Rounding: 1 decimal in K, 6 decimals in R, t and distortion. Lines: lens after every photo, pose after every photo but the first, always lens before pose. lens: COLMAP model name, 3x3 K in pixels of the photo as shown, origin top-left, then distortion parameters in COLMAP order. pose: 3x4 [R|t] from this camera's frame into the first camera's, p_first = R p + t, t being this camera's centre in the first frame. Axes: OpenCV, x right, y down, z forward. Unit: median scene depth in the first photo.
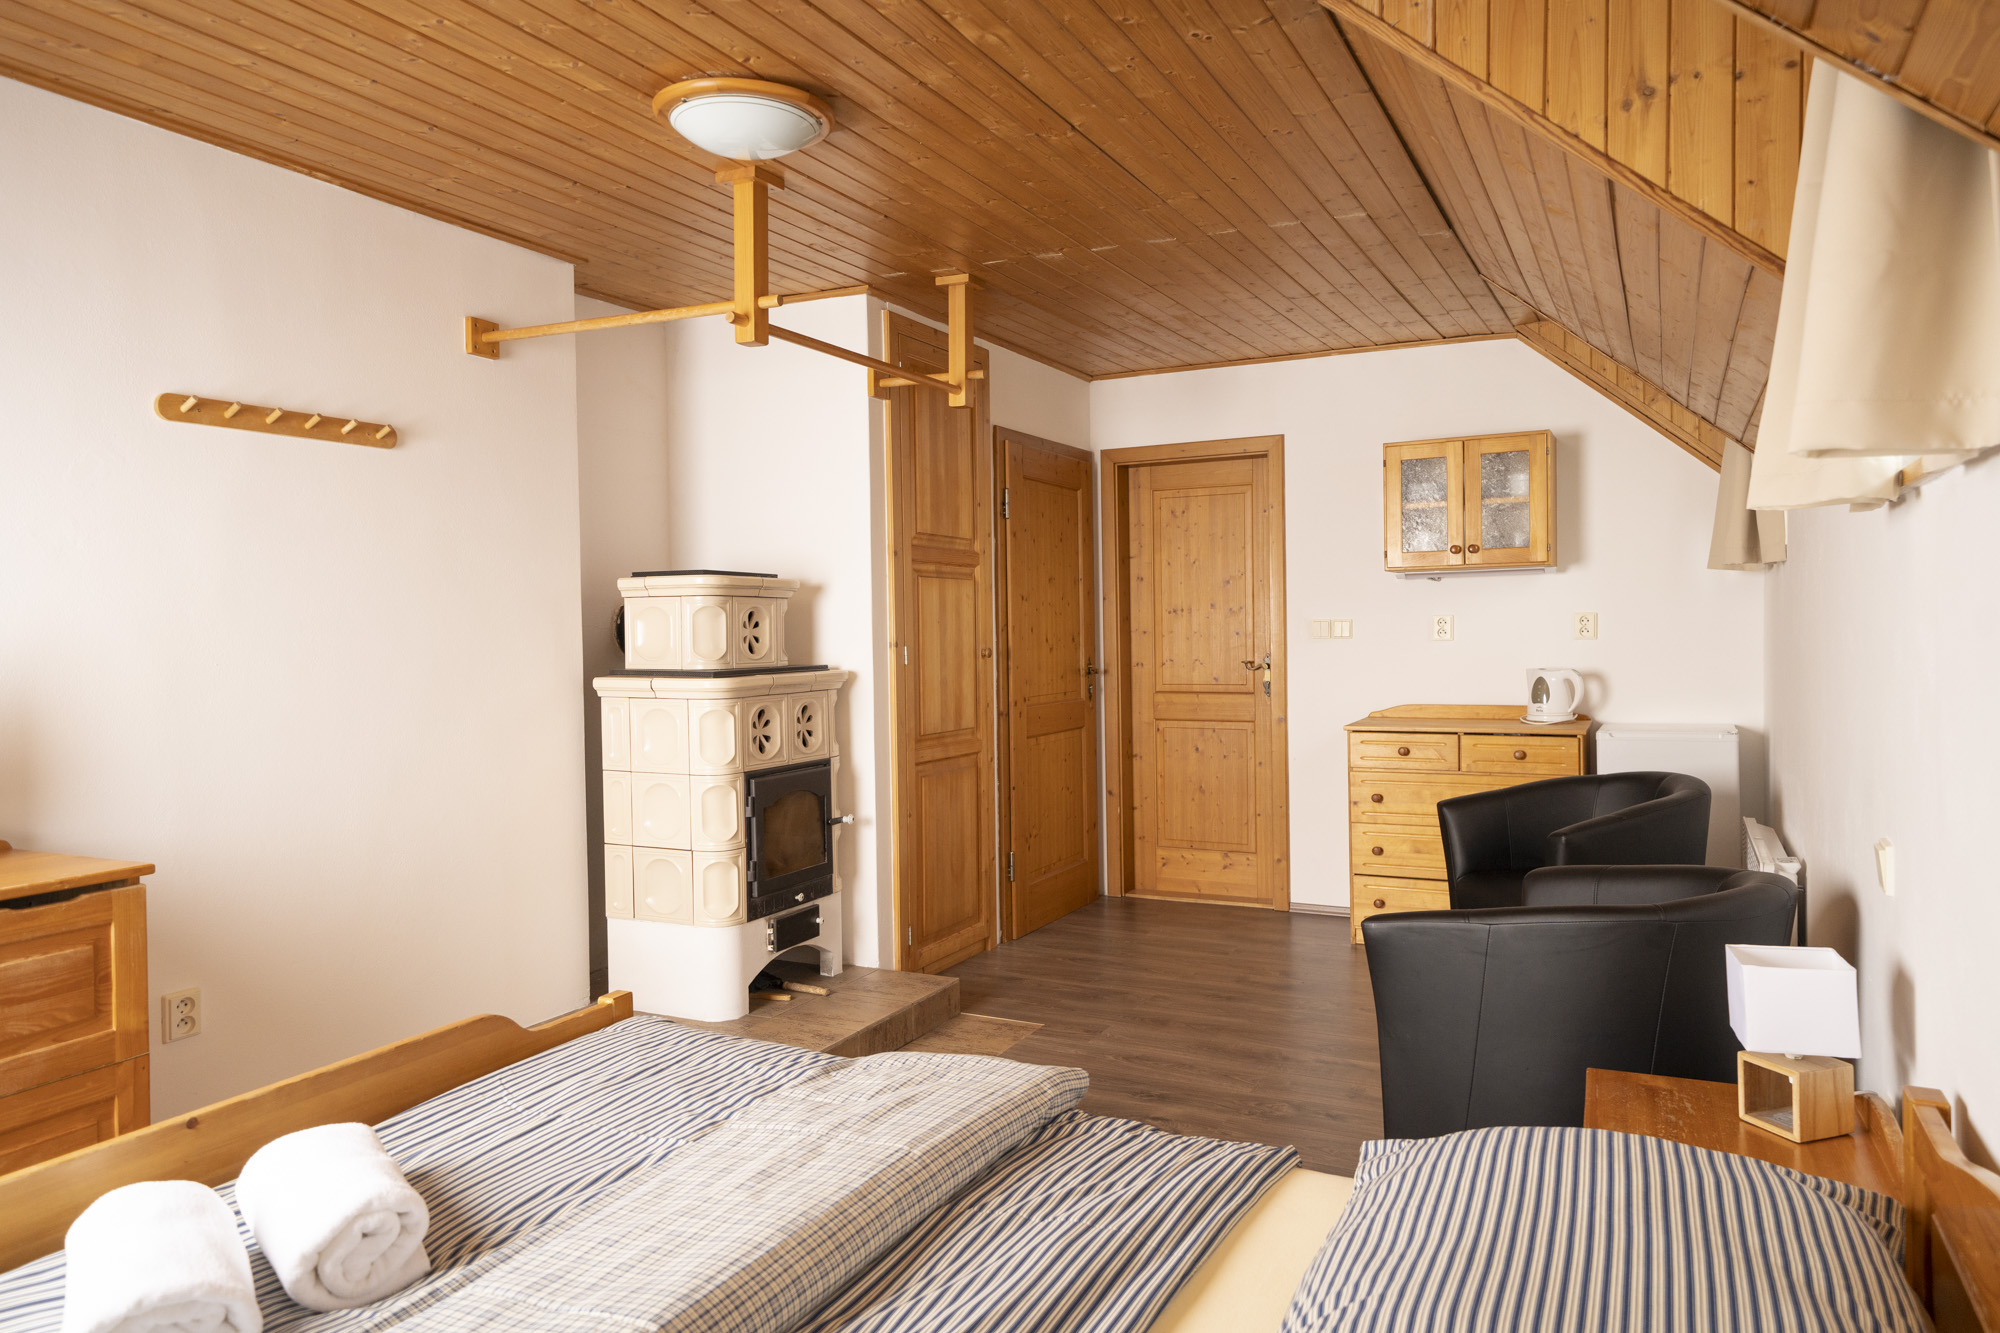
lens RADIAL K [[1333.0, 0, 1010.6], [0, 1333.0, 662.8], [0, 0, 1]] dist [0.074246, 0.000023]
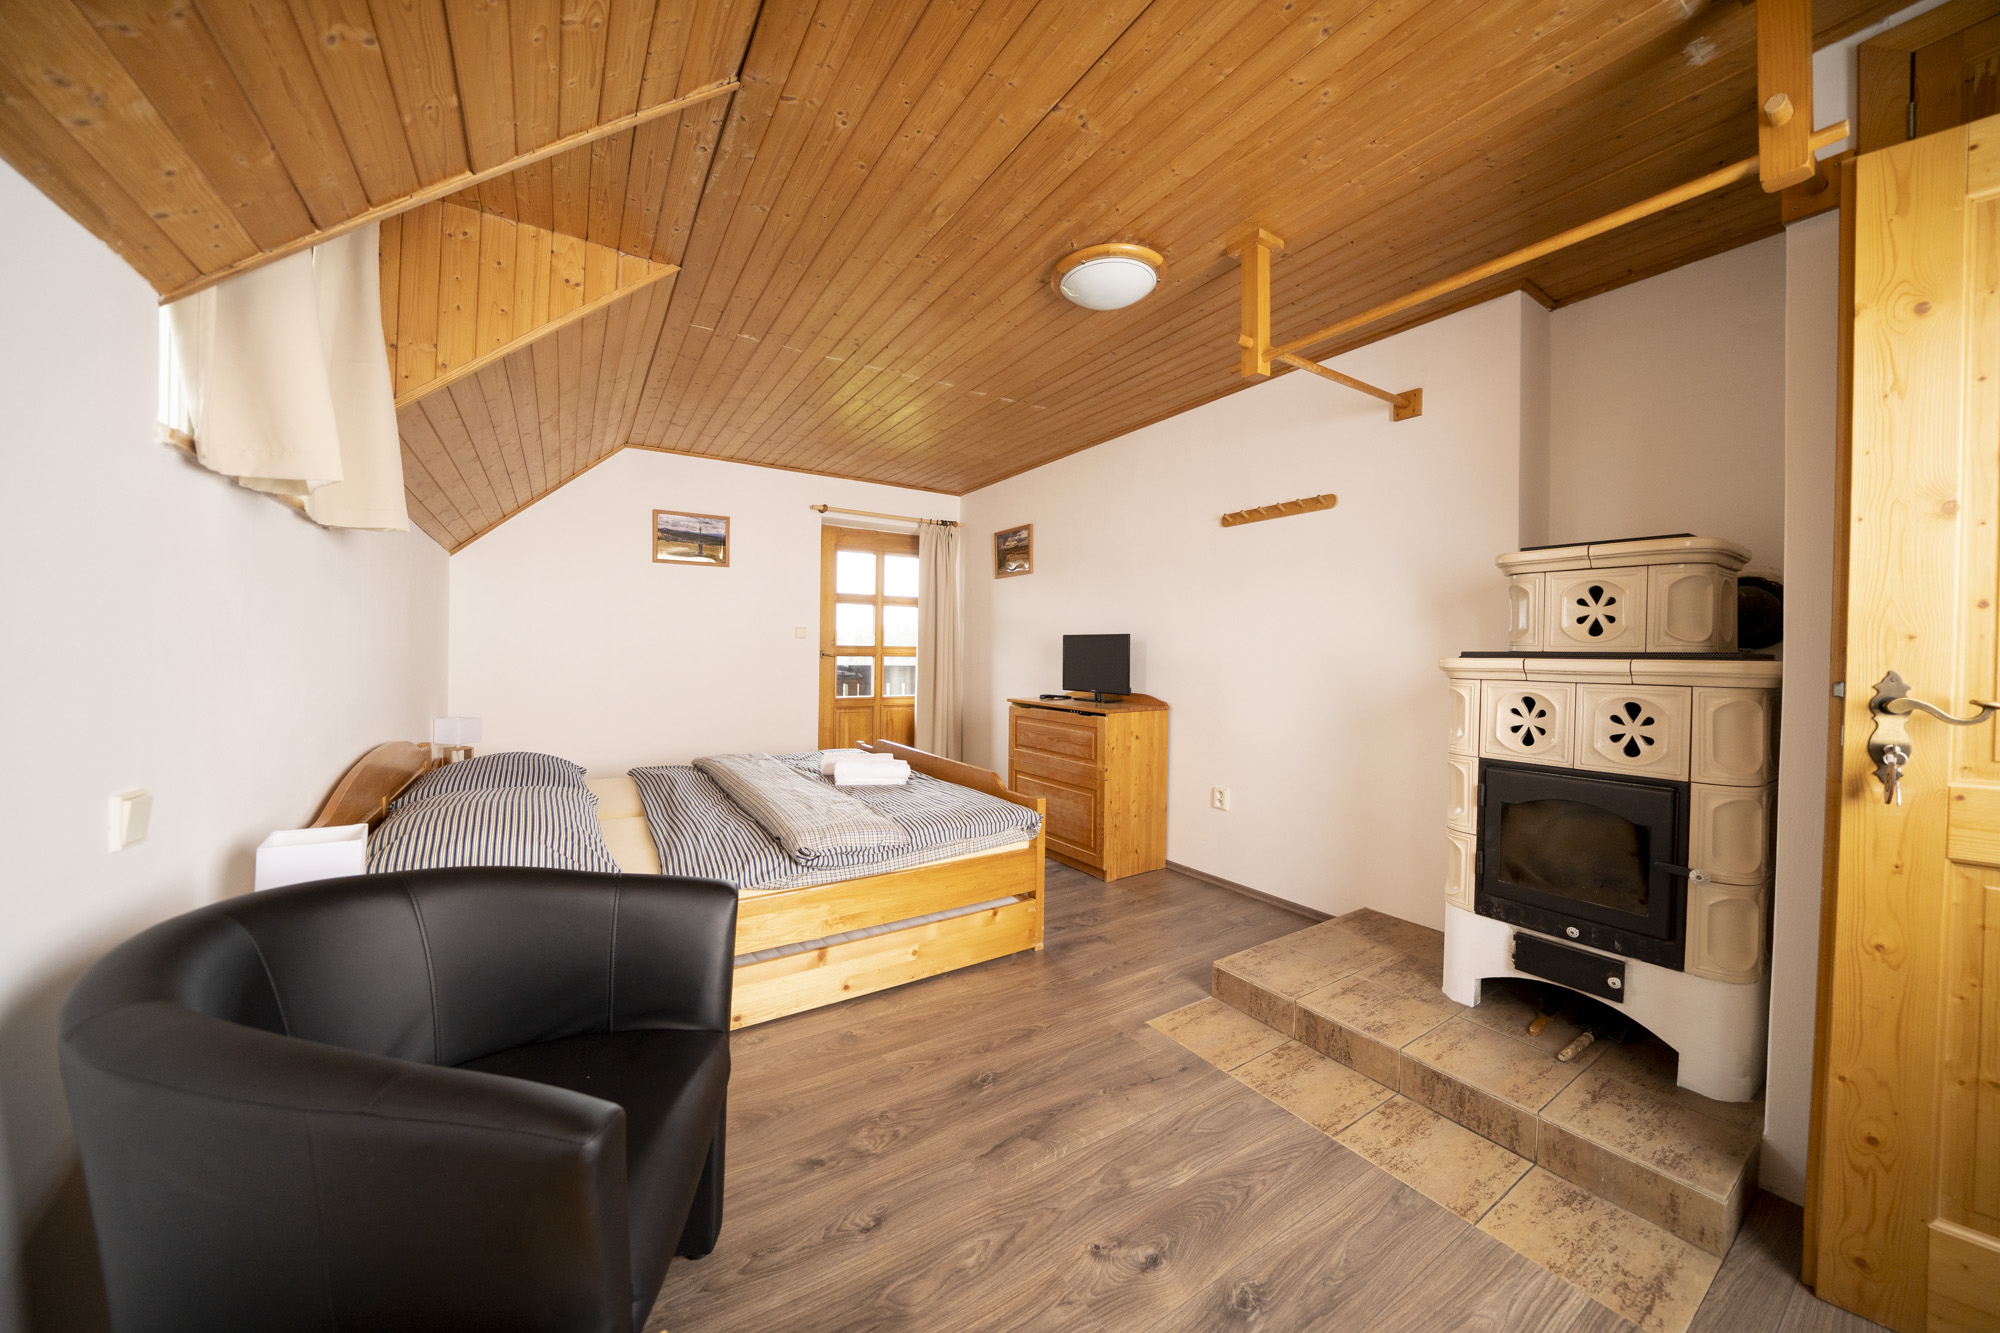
lens RADIAL K [[691.7, 0, 1004.0], [0, 691.7, 663.5], [0, 0, 1]] dist [-0.020829, 0.000264]
pose [[-0.509525, 0.020887, -0.860202, 0.374598], [-0.030804, 0.998622, 0.042494, 0.004039], [0.859904, 0.048149, -0.508180, 0.904266]]
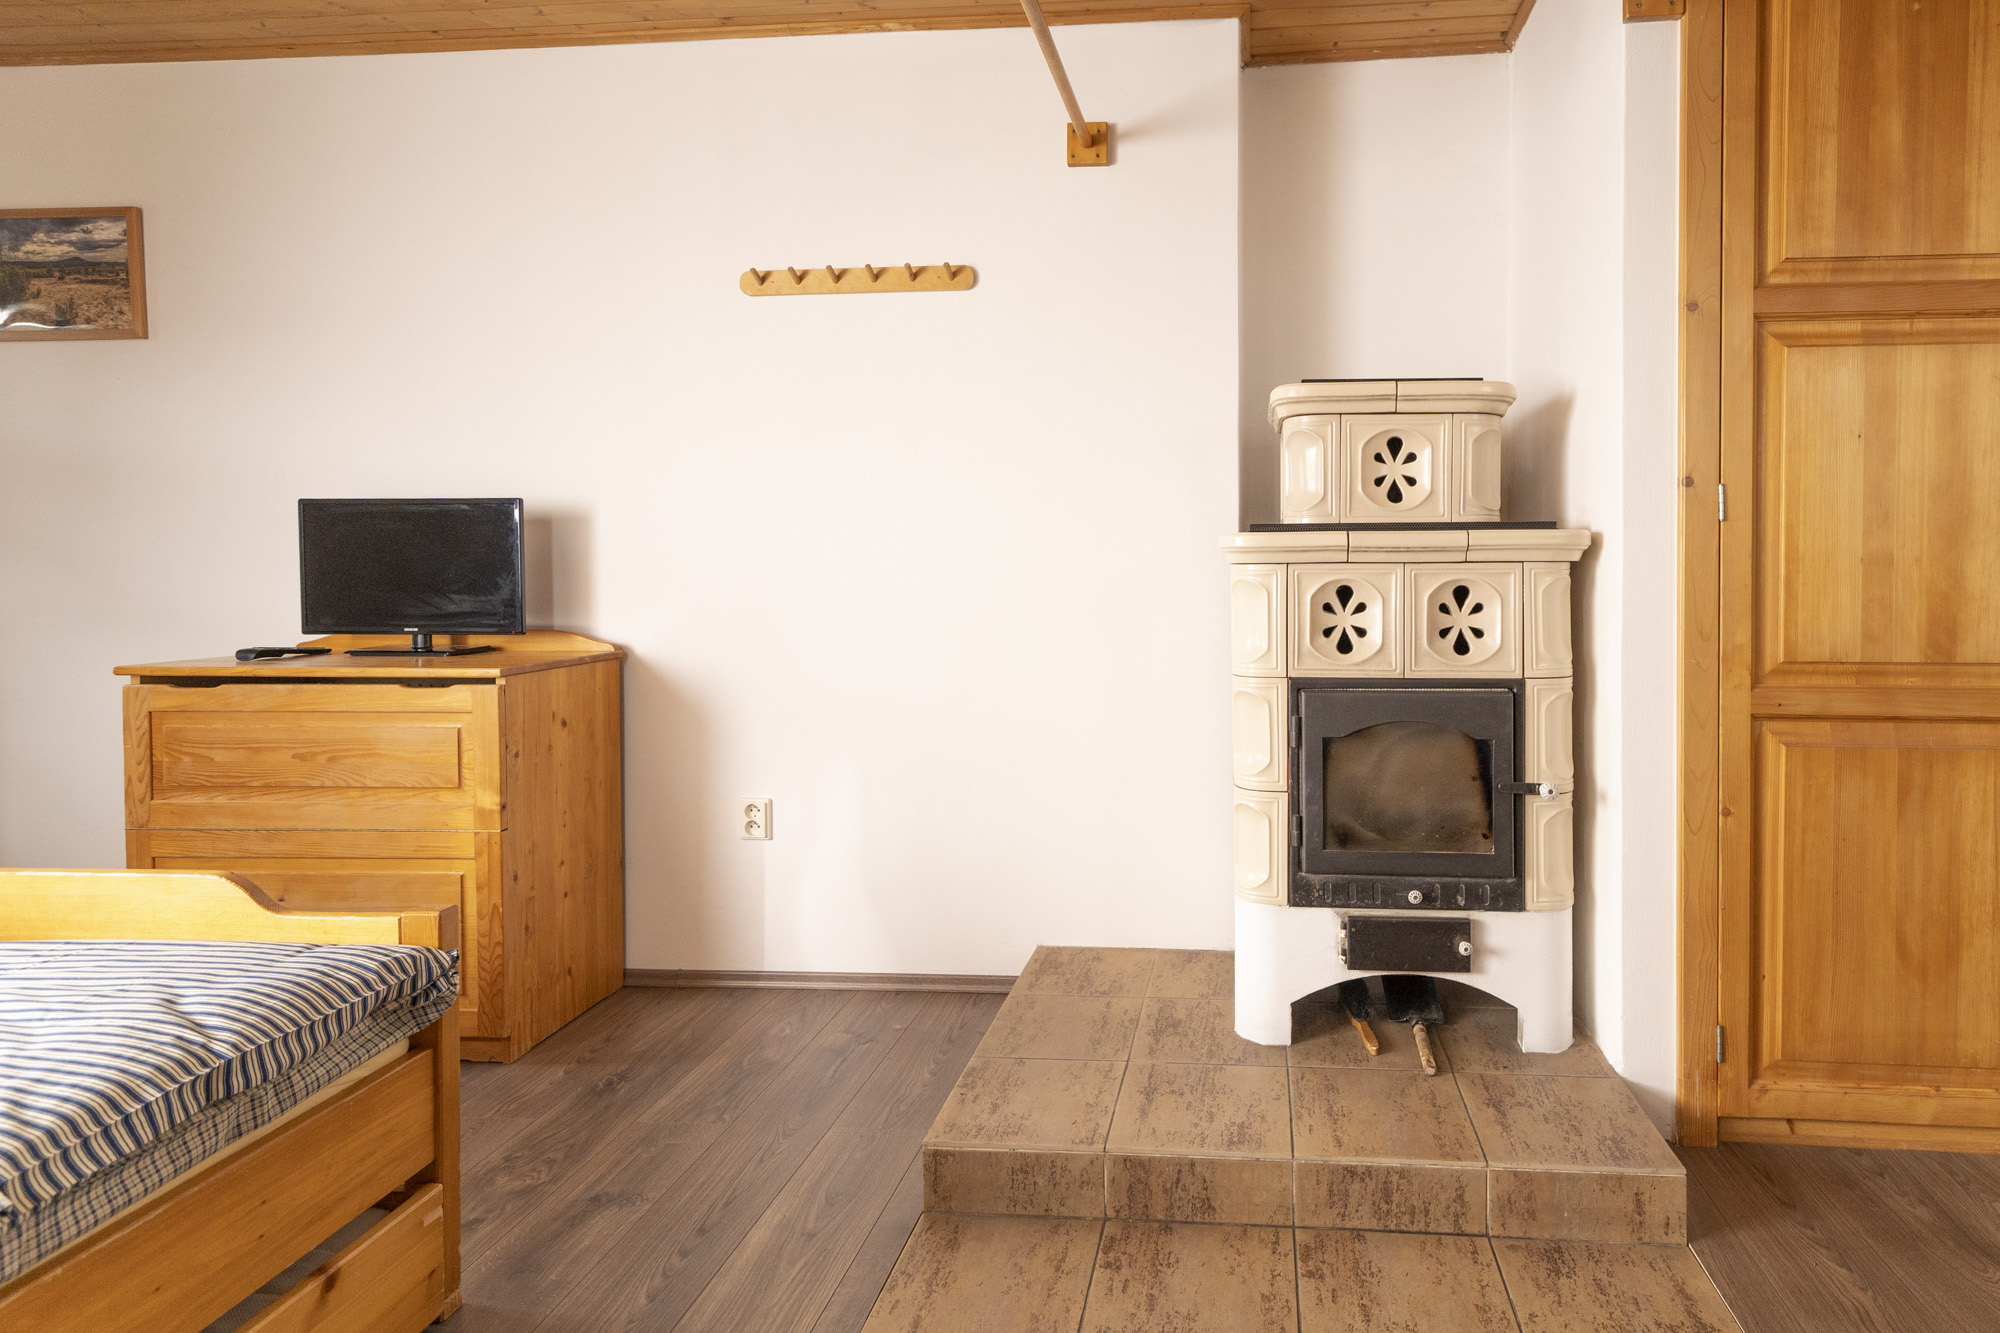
lens RADIAL K [[1072.6, 0, 1177.0], [0, 1072.6, 591.3], [0, 0, 1]] dist [0.010794, 0.001134]
pose [[0.371043, 0.031511, -0.928081, 0.253559], [-0.028256, 0.999344, 0.022634, 0.027679], [0.928186, 0.017826, 0.371691, 0.714619]]
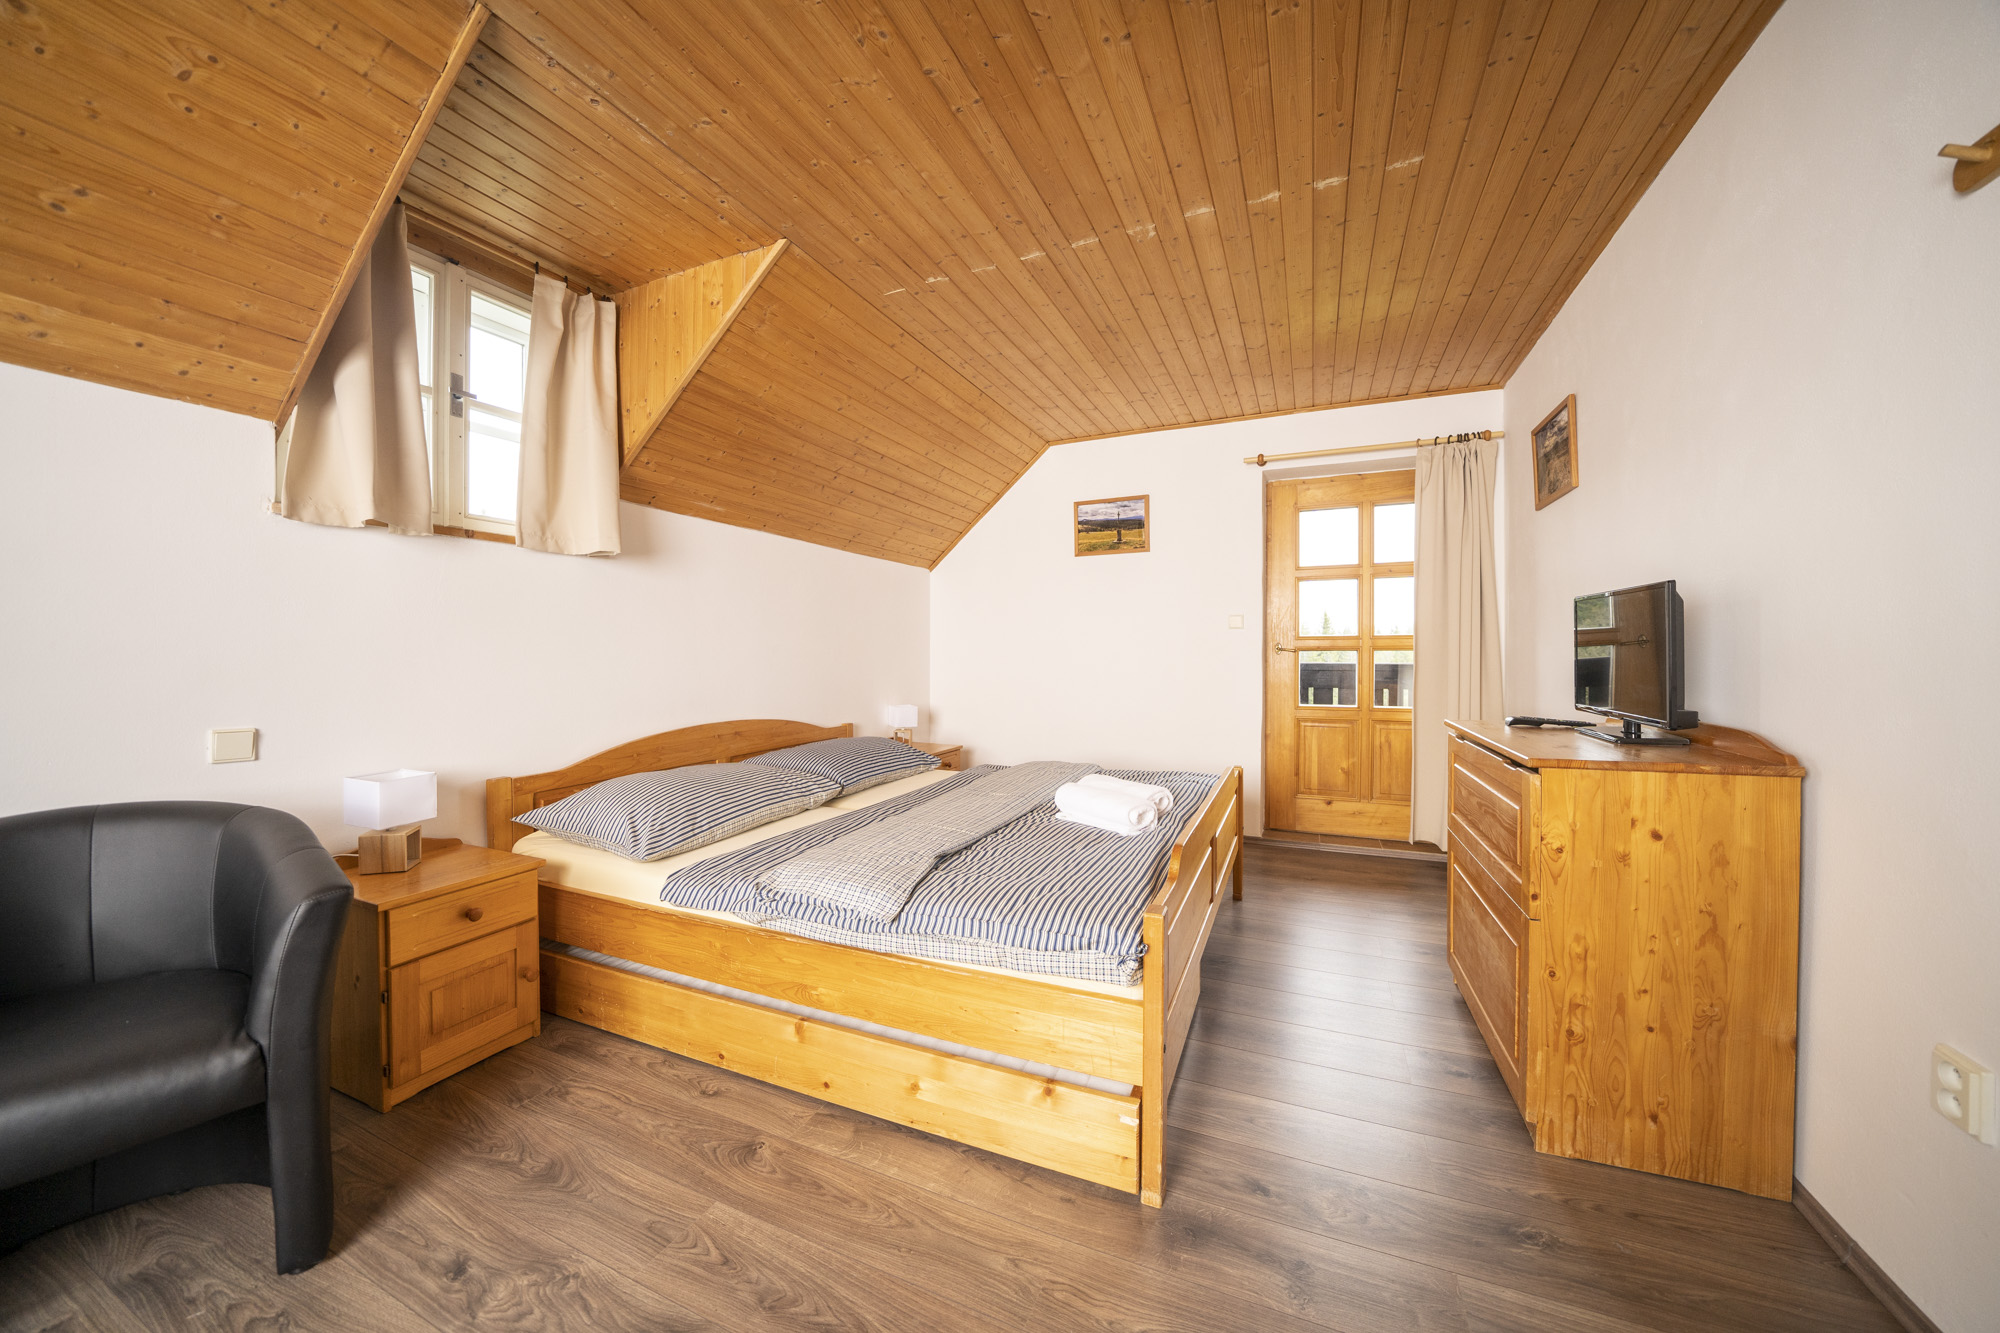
lens RADIAL K [[691.7, 0, 1004.0], [0, 691.7, 663.5], [0, 0, 1]] dist [-0.020829, 0.000264]
pose [[-0.998677, 0.018396, -0.048011, -0.094833], [0.016203, 0.998825, 0.045673, 0.020443], [0.048795, 0.044835, -0.997802, 0.930363]]
